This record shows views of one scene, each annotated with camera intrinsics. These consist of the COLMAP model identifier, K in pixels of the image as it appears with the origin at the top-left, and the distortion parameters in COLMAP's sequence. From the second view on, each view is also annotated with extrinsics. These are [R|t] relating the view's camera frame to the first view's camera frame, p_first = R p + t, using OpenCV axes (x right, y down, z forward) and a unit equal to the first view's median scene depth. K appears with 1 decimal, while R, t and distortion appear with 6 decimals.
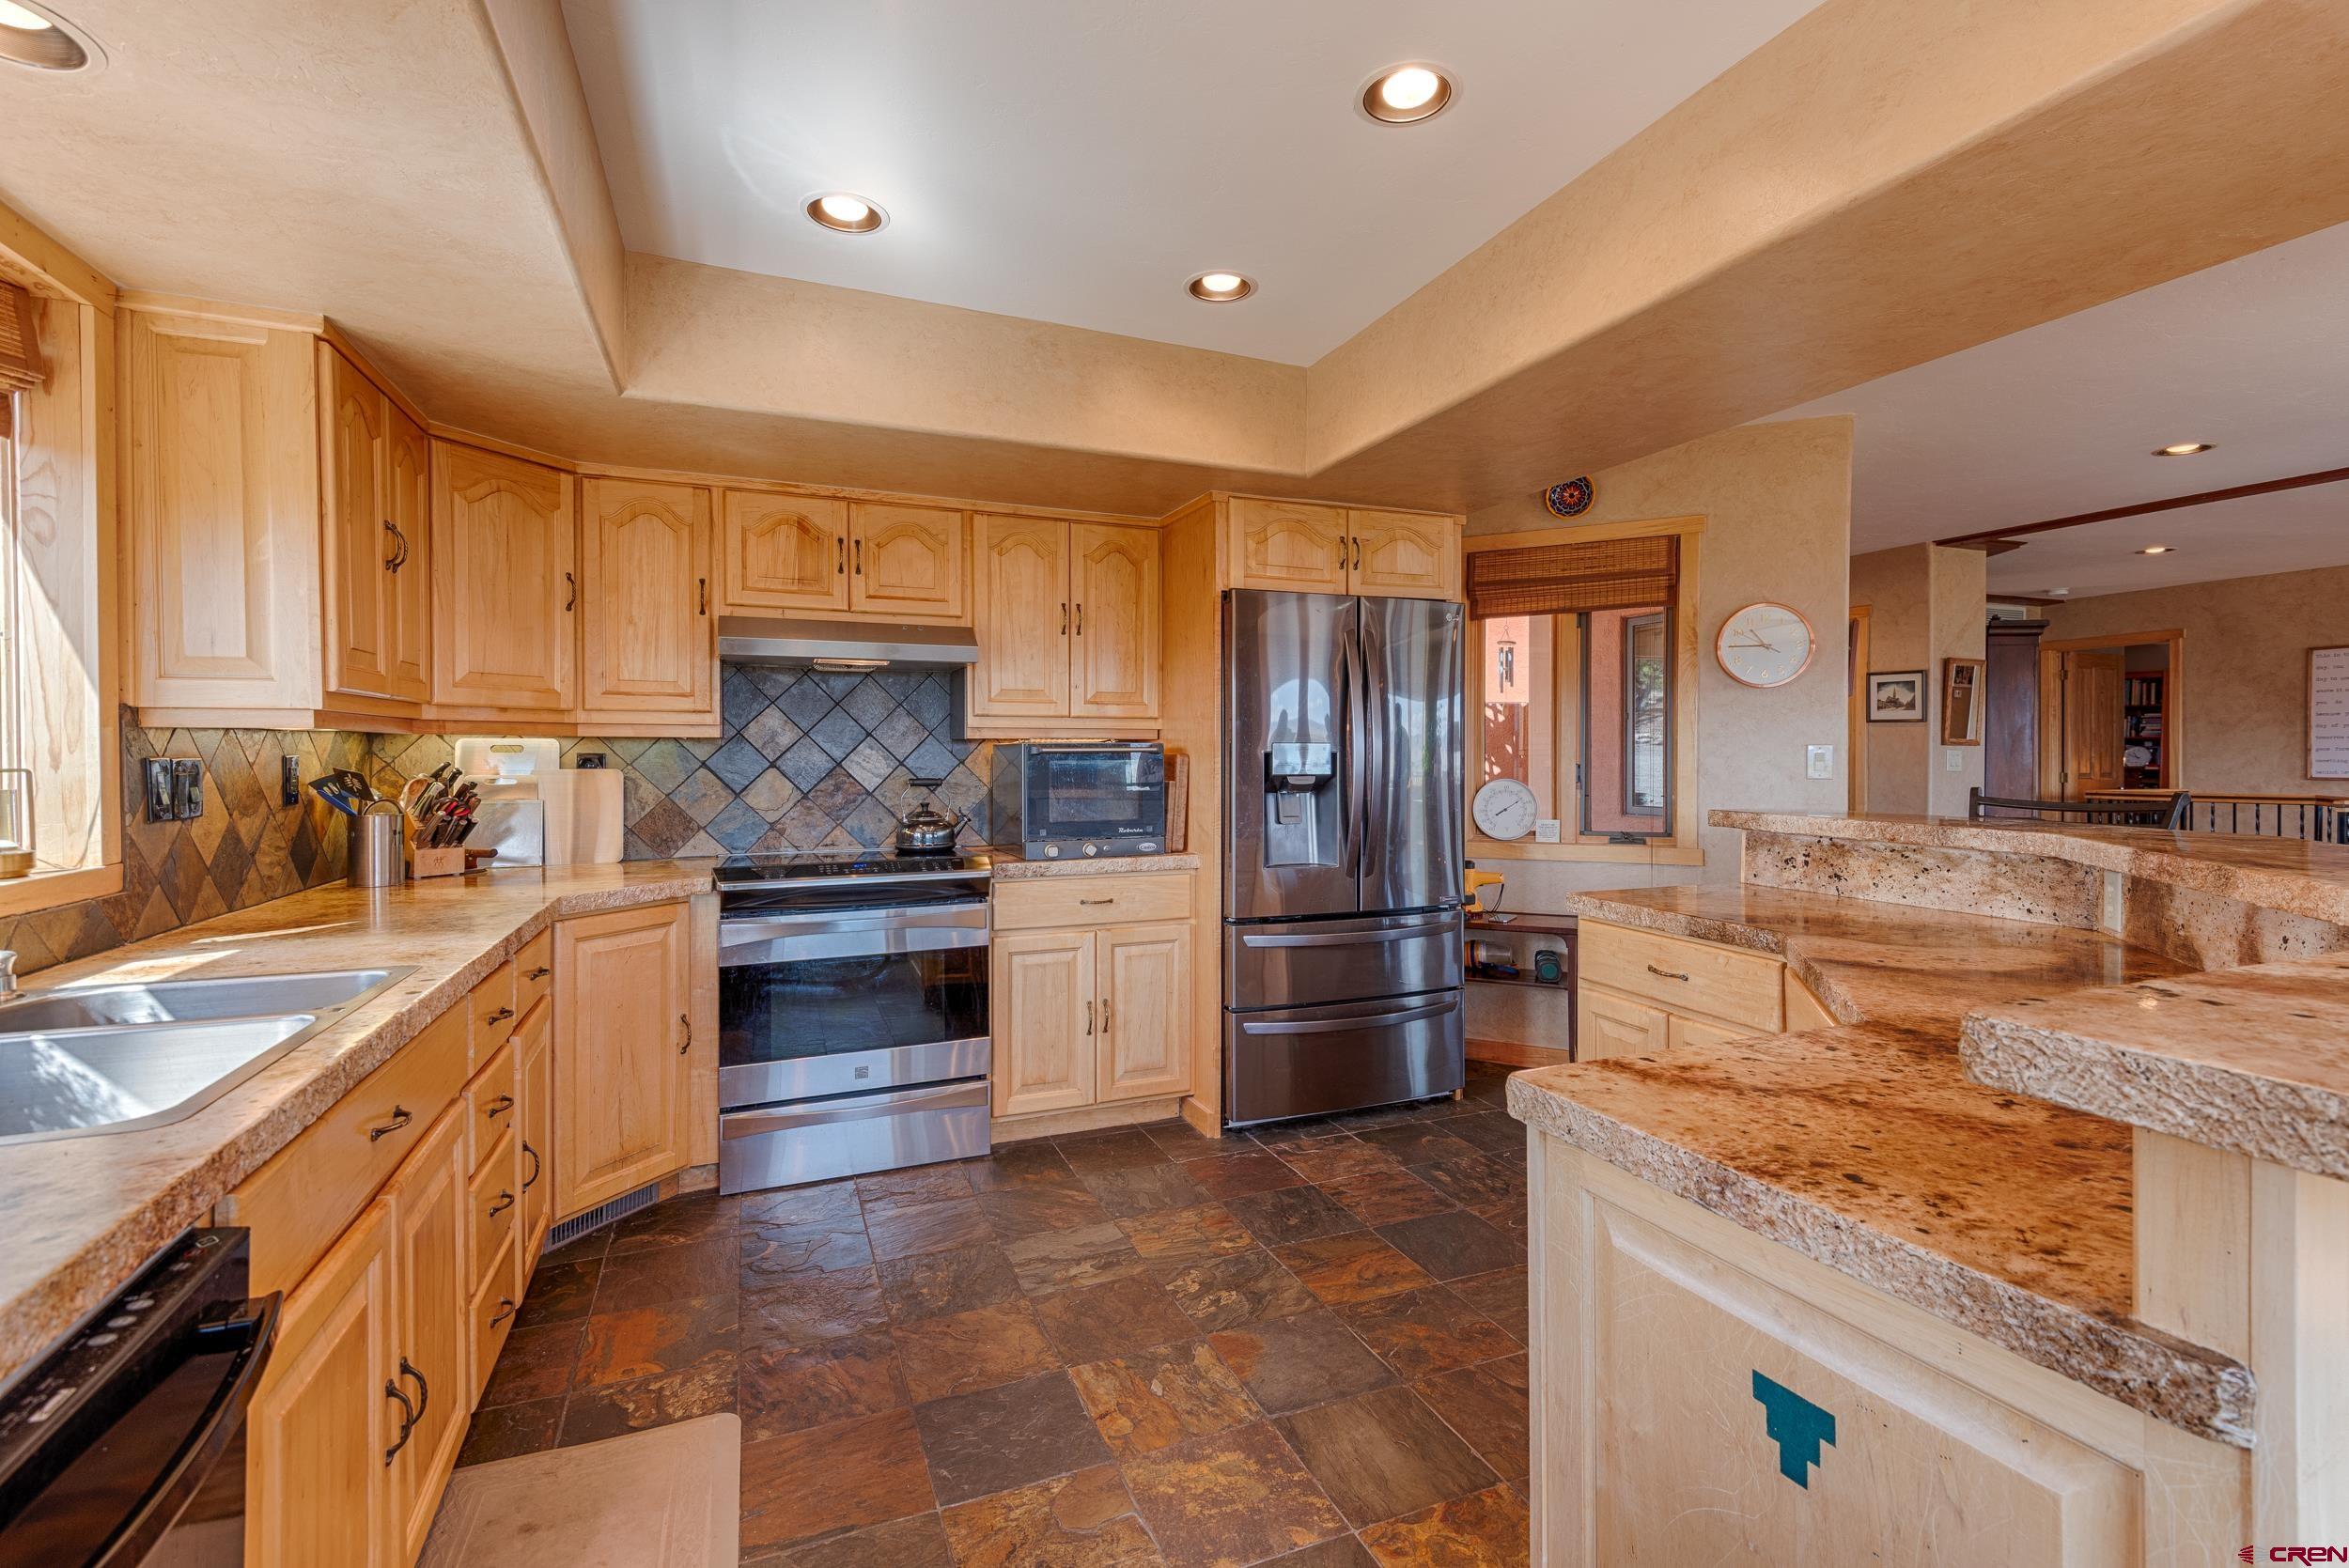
lens RADIAL K [[1047.2, 0, 1194.7], [0, 1047.2, 776.7], [0, 0, 1]] dist [0.039686, -0.027068]
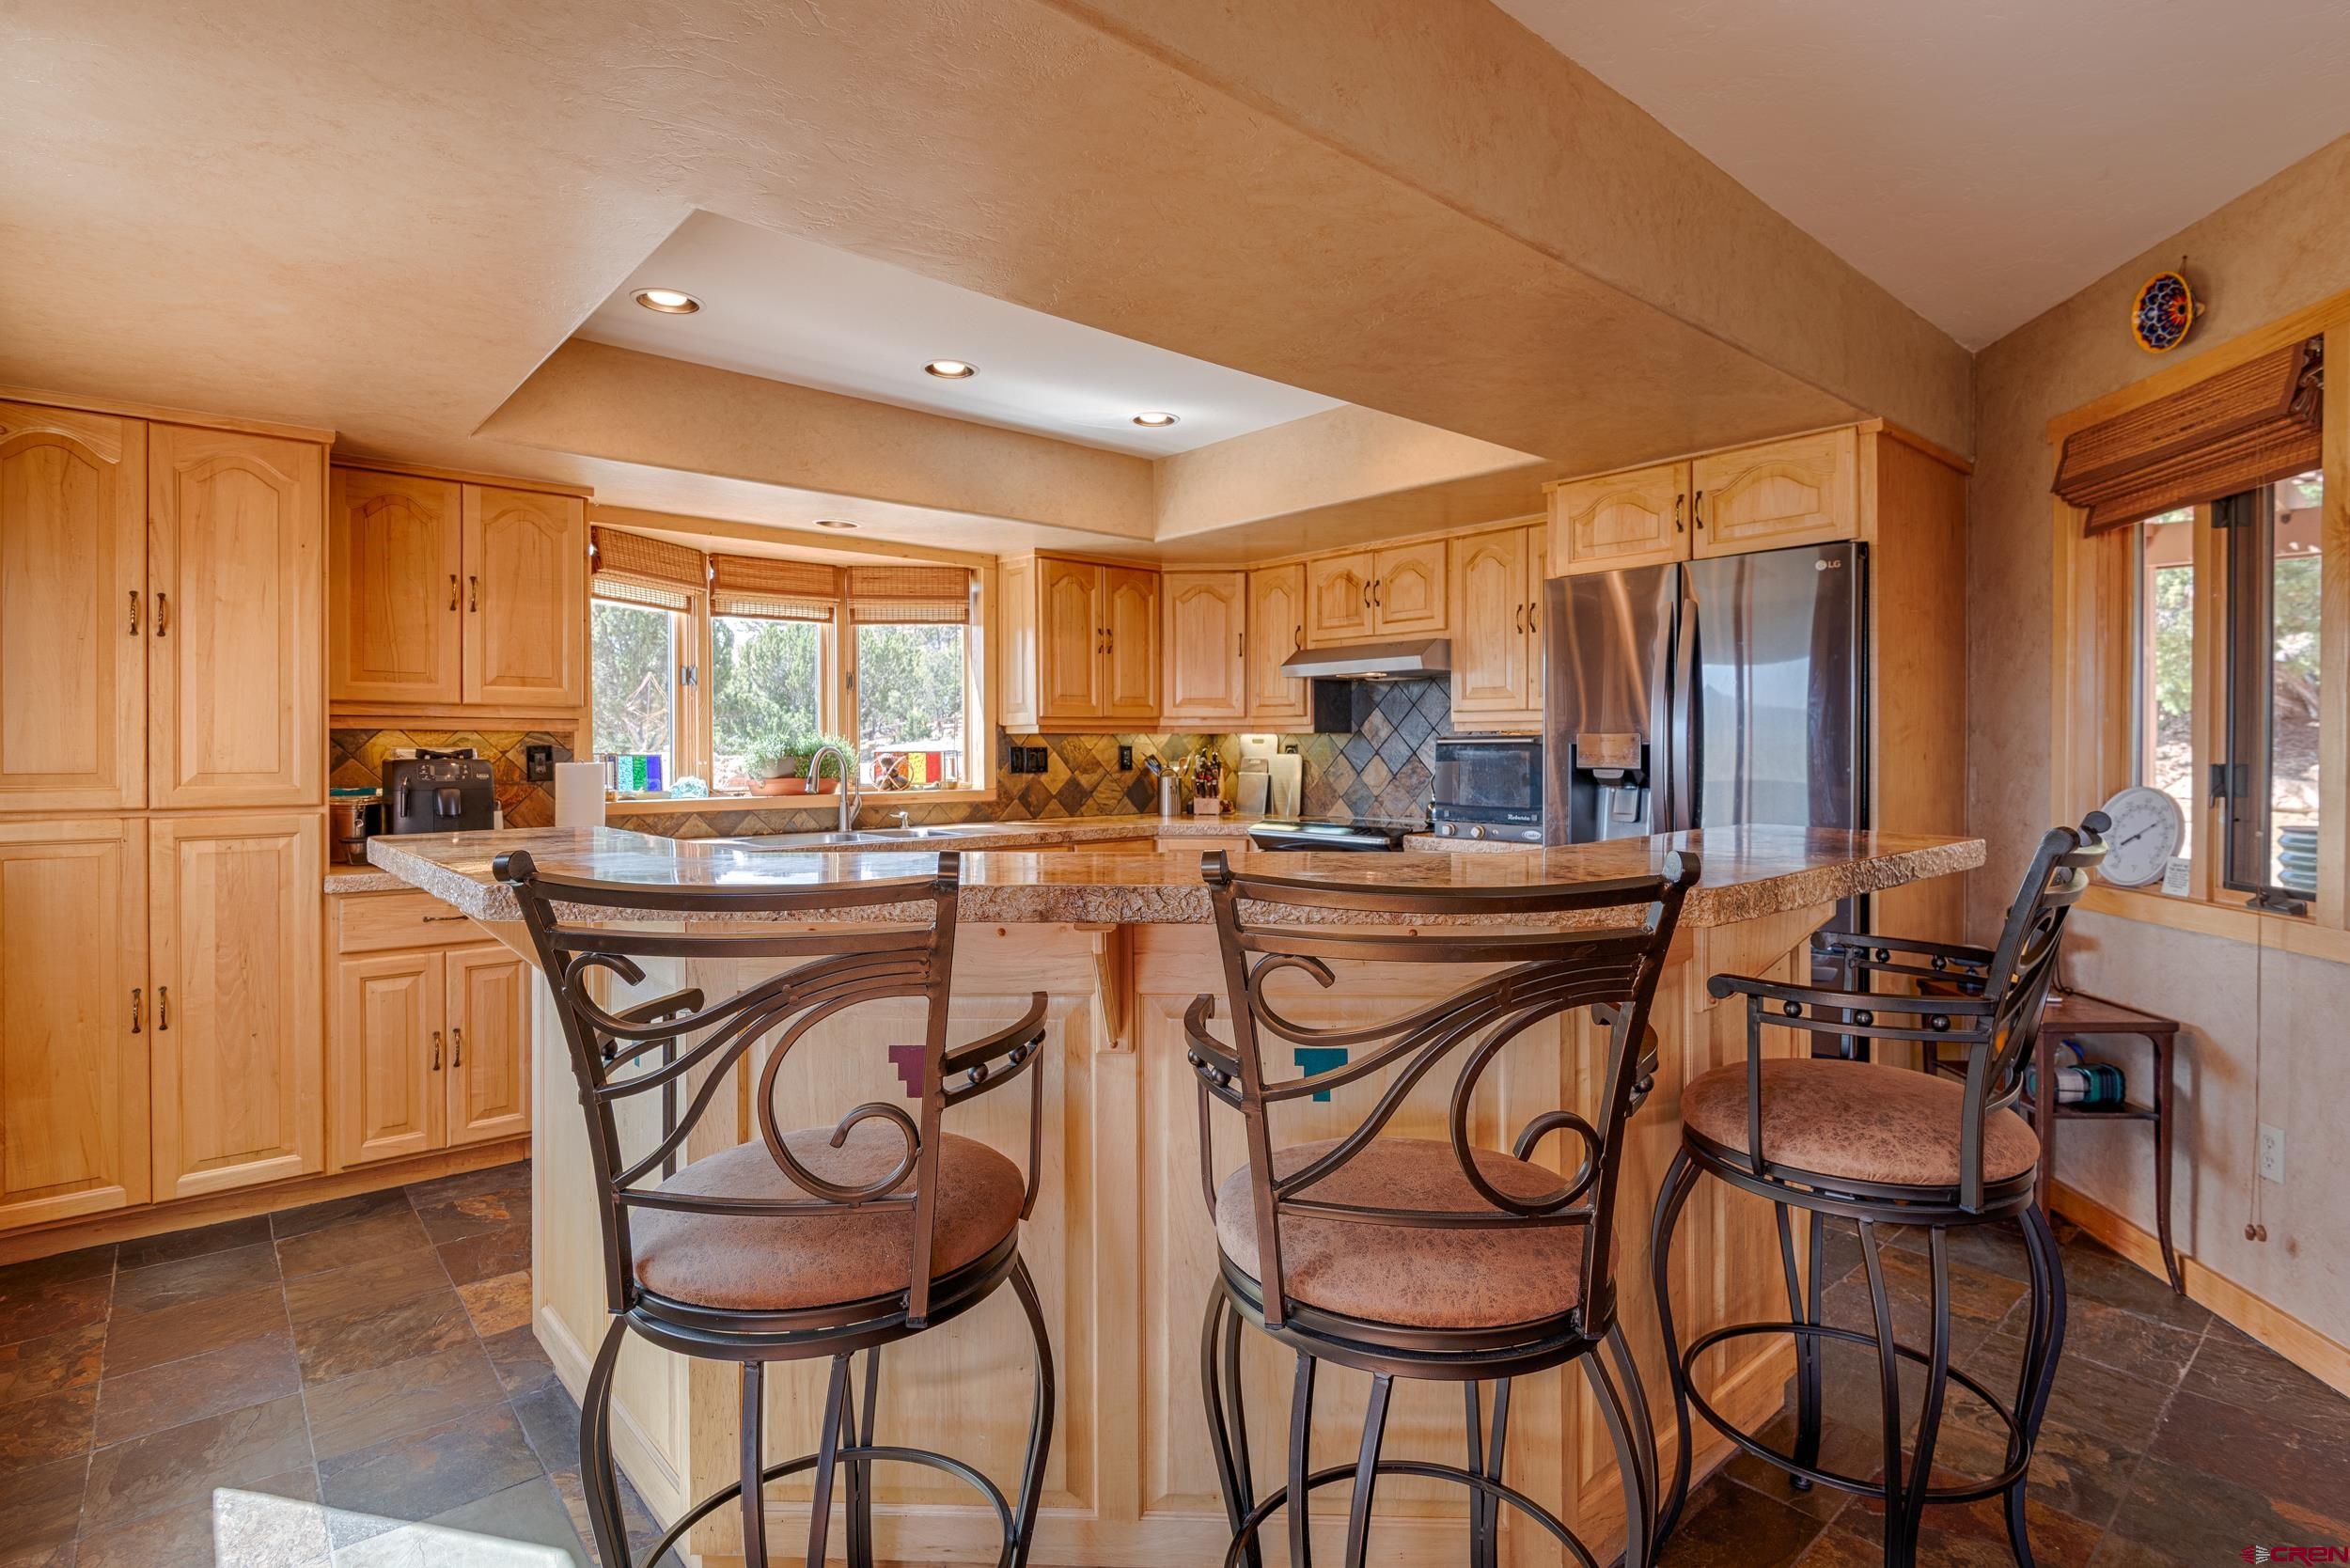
lens RADIAL K [[1131.0, 0, 1156.9], [0, 1131.0, 792.8], [0, 0, 1]] dist [0.002780, 0.000189]
pose [[0.306558, 0.042528, -0.950901, 0.945841], [-0.019960, 0.999069, 0.038247, -0.010454], [0.951643, 0.007255, 0.307121, 0.317034]]
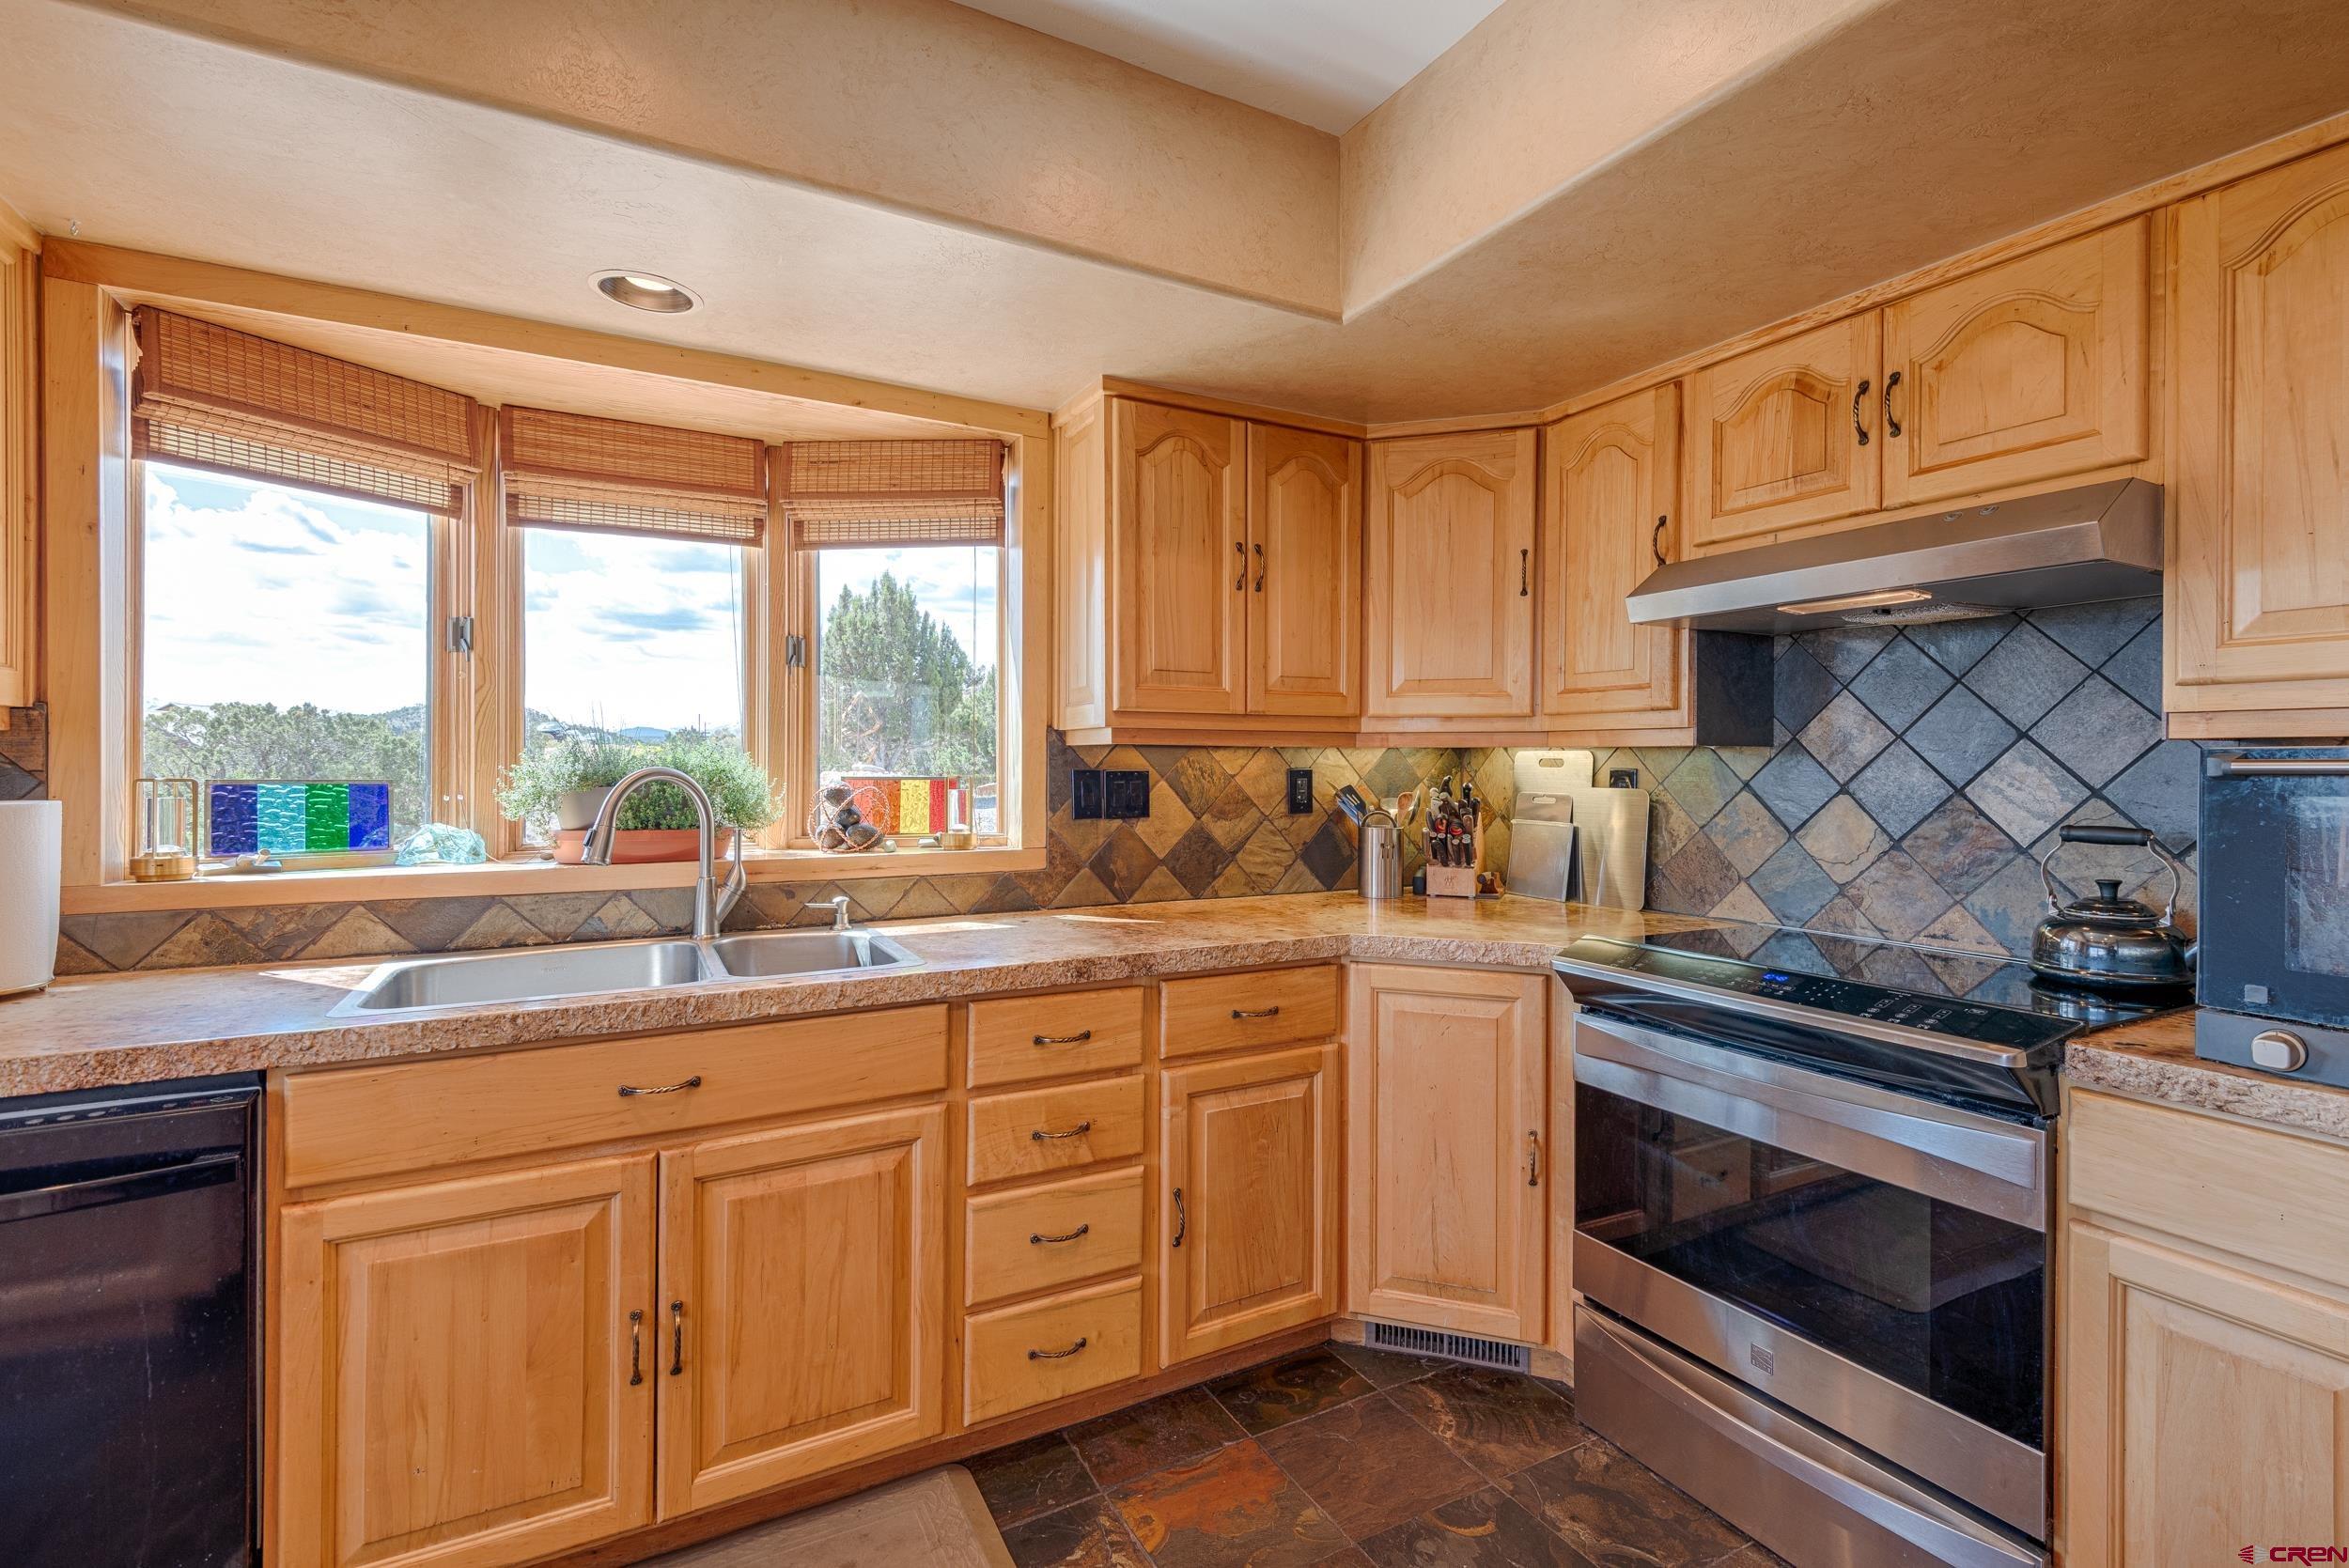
lens RADIAL K [[1051.0, 0, 1167.6], [0, 1051.0, 769.0], [0, 0, 1]] dist [0.042844, -0.027417]
pose [[0.104243, 0.007001, -0.994527, 0.183064], [-0.027387, 0.999616, 0.004167, -0.015971], [0.994175, 0.026802, 0.104394, 0.589199]]
